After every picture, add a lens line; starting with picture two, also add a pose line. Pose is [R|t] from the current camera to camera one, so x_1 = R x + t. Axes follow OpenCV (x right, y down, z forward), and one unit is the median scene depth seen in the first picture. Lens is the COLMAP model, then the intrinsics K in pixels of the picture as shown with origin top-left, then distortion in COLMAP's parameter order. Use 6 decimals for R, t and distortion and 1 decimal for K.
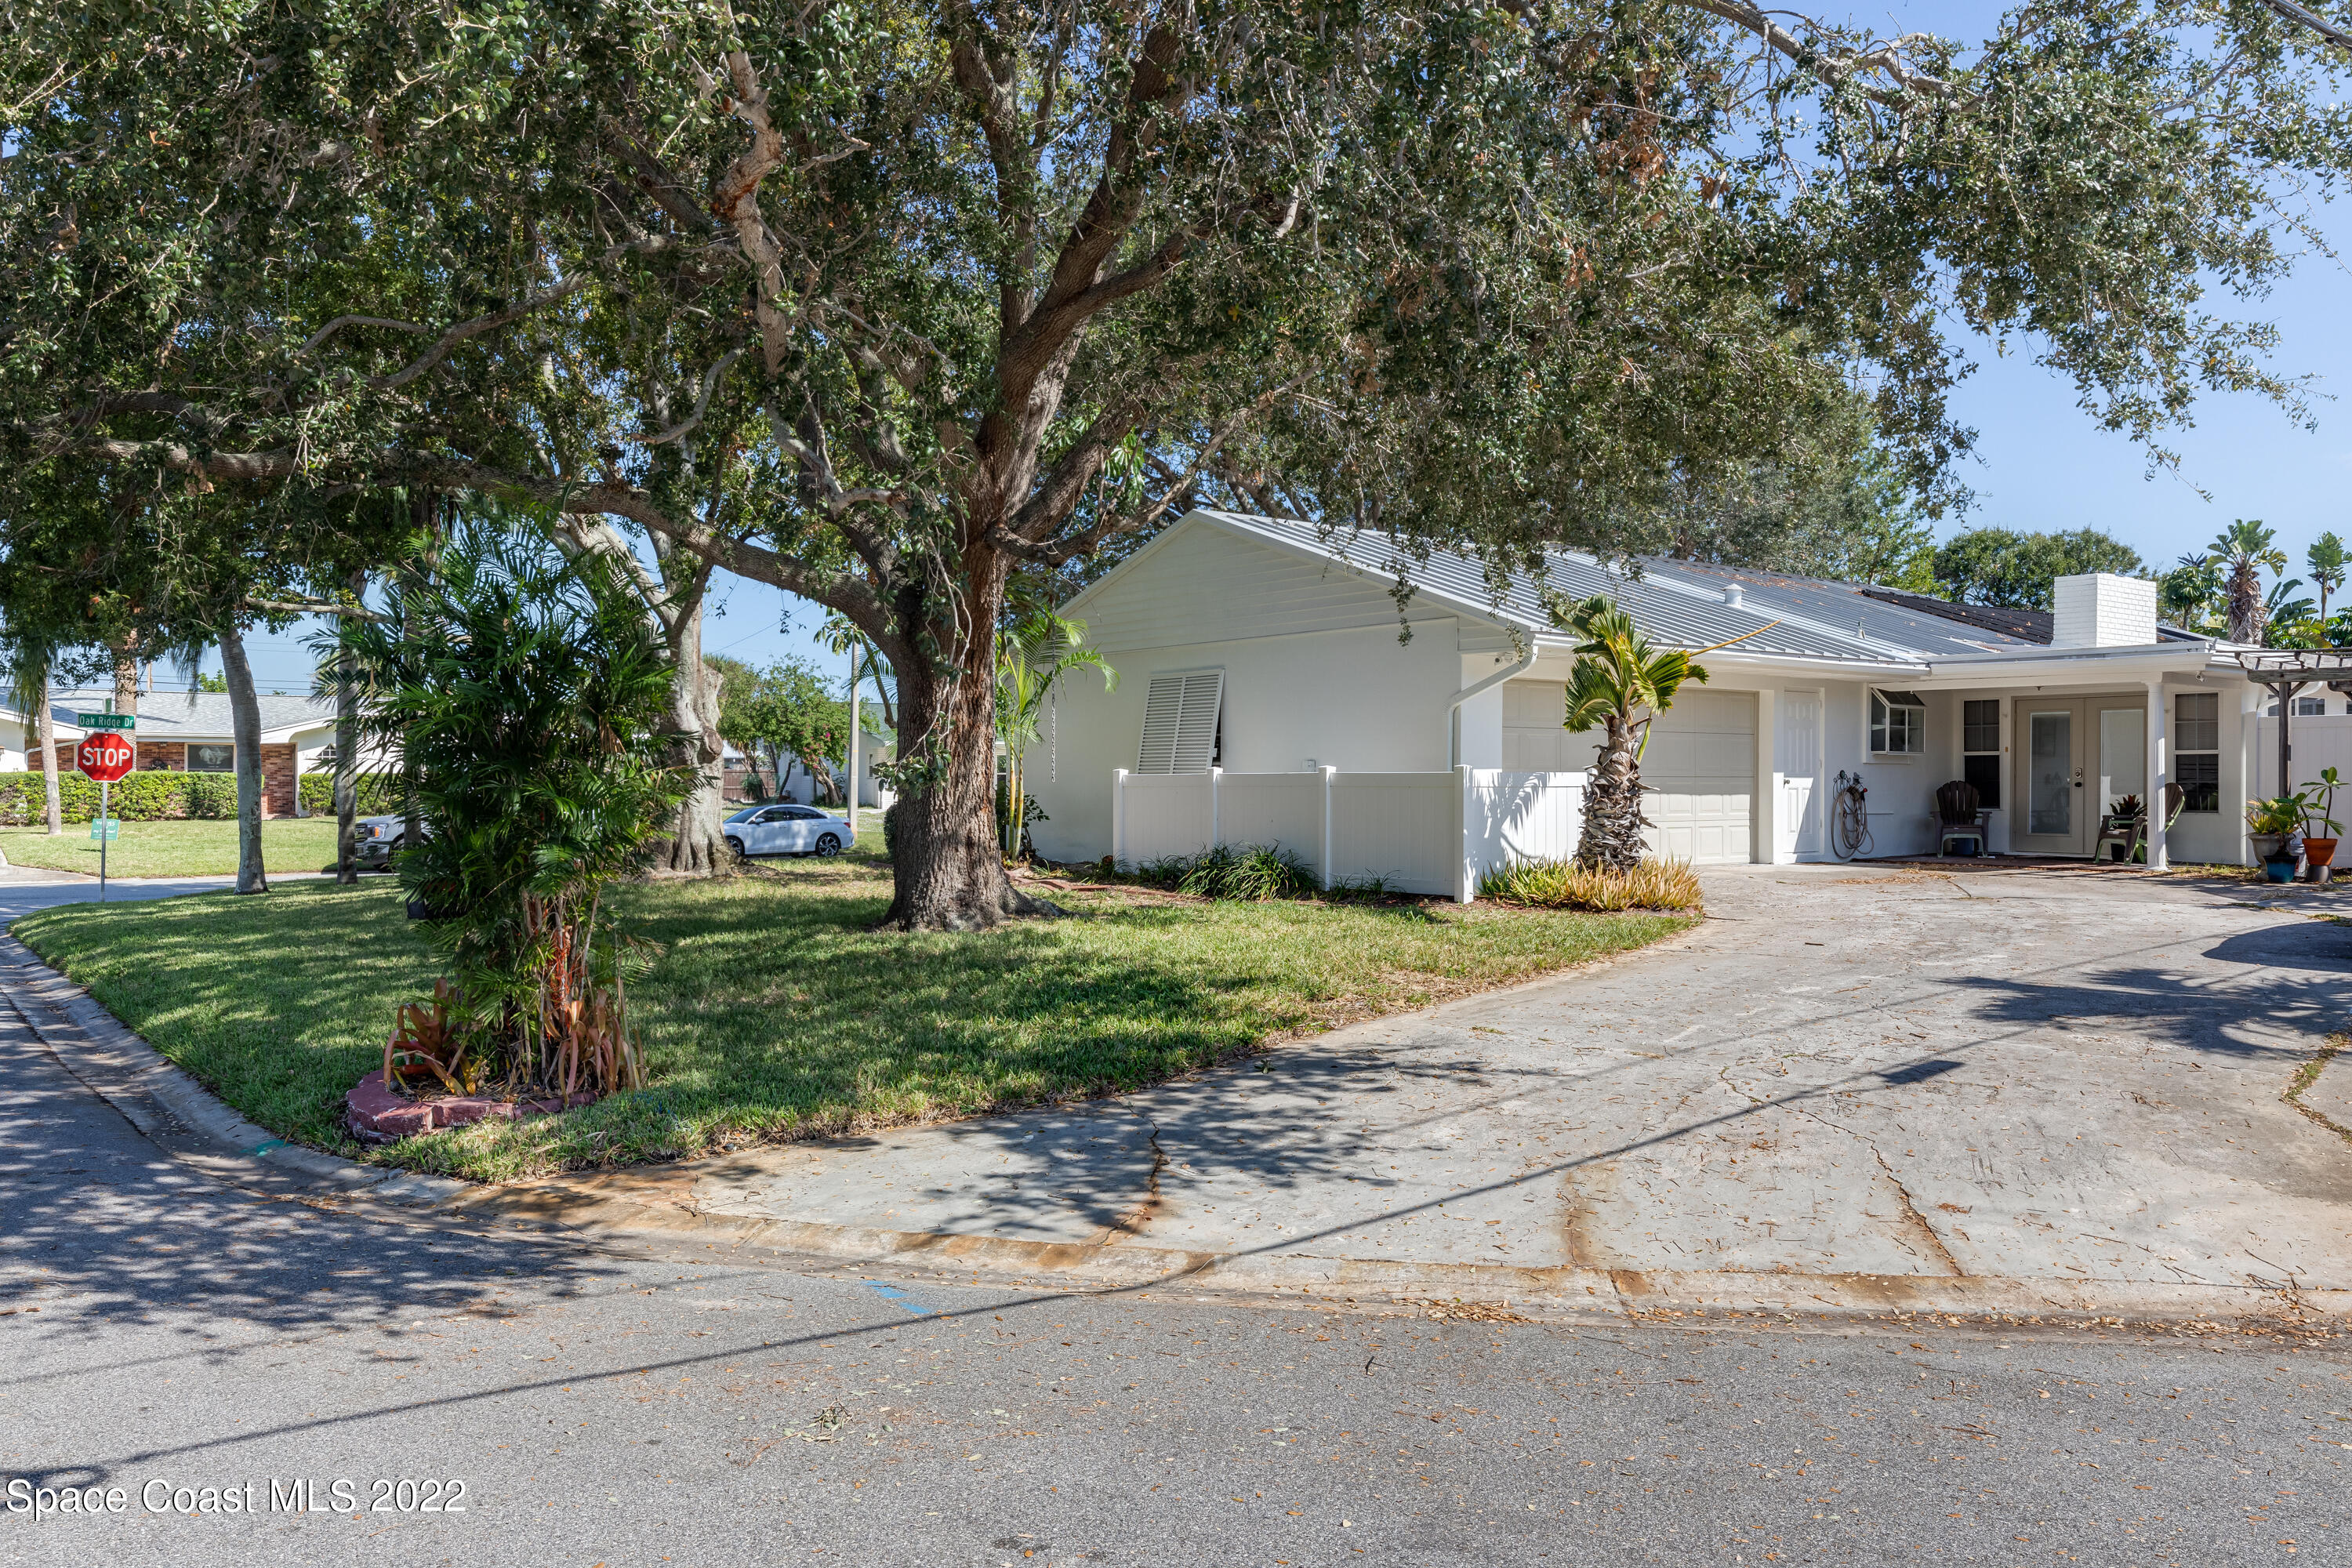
lens RADIAL K [[1820.2, 0, 1176.0], [0, 1820.2, 784.0], [0, 0, 1]] dist [0.002784, 0.001559]
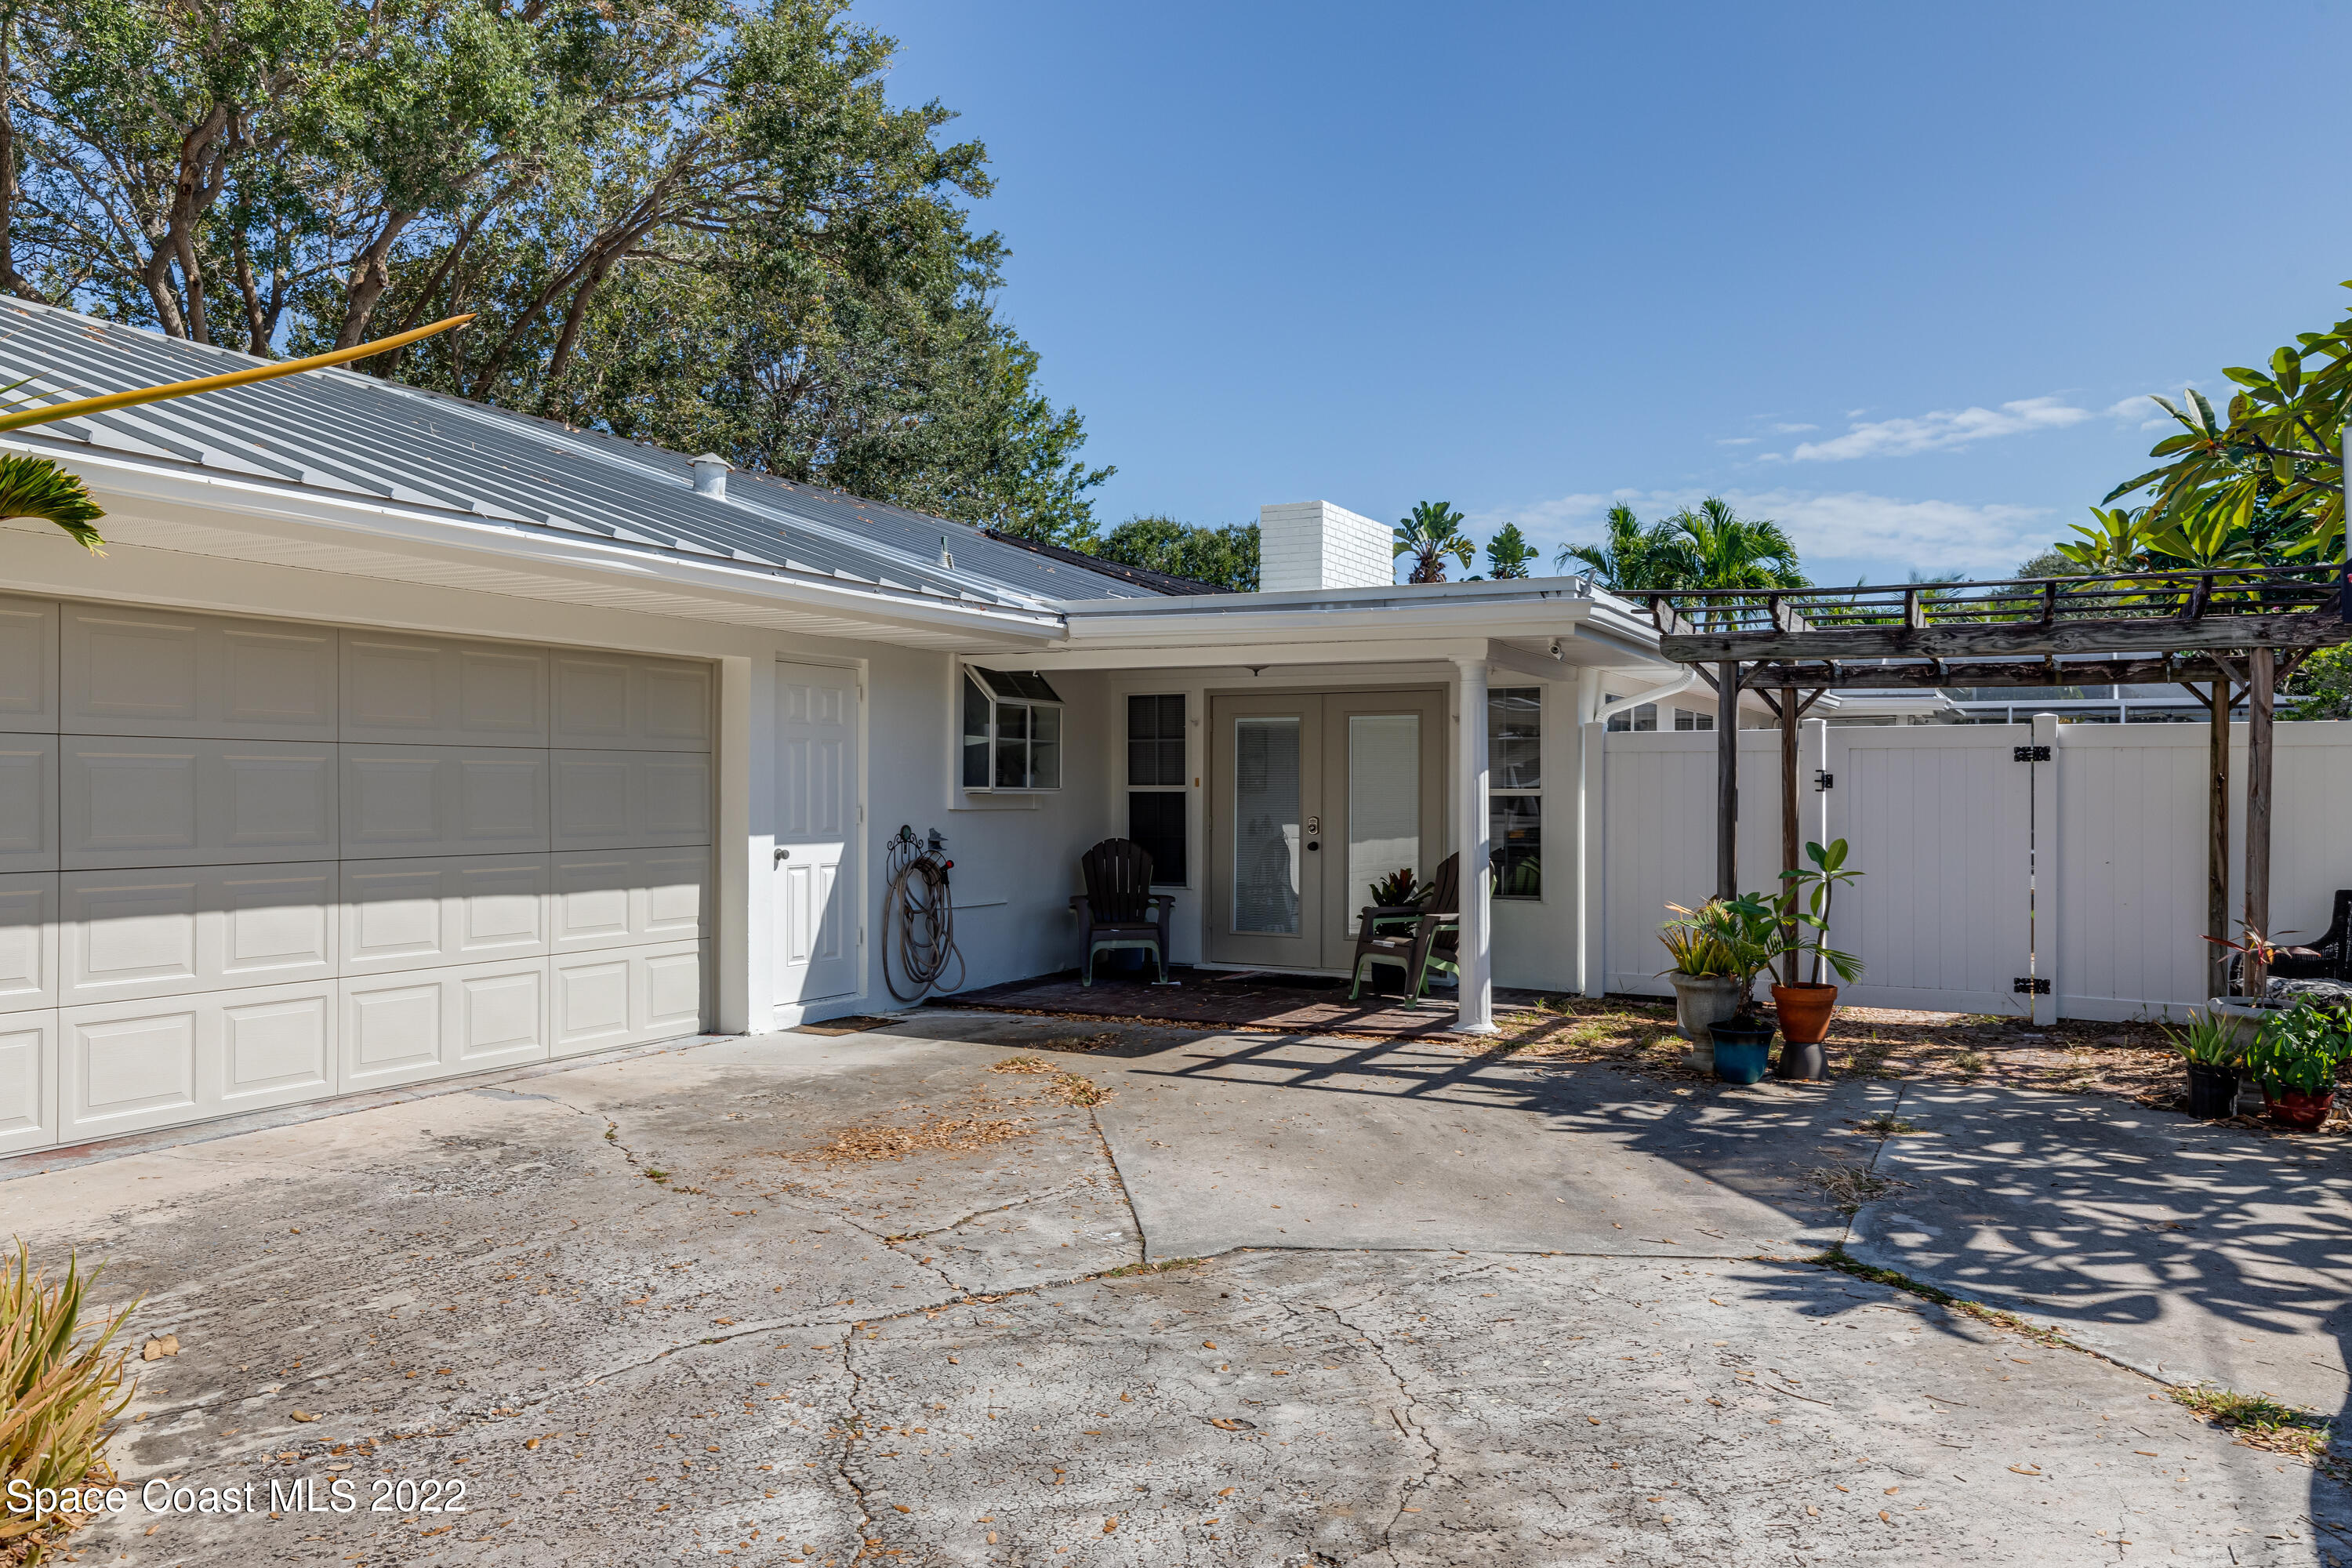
lens RADIAL K [[1624.1, 0, 1176.0], [0, 1624.1, 784.0], [0, 0, 1]] dist [-0.000782, -0.000071]
pose [[0.906203, 0.000610, 0.422841, 0.242530], [-0.000287, 1.000000, -0.000828, -0.018527], [-0.422842, 0.000629, 0.906203, 0.559026]]
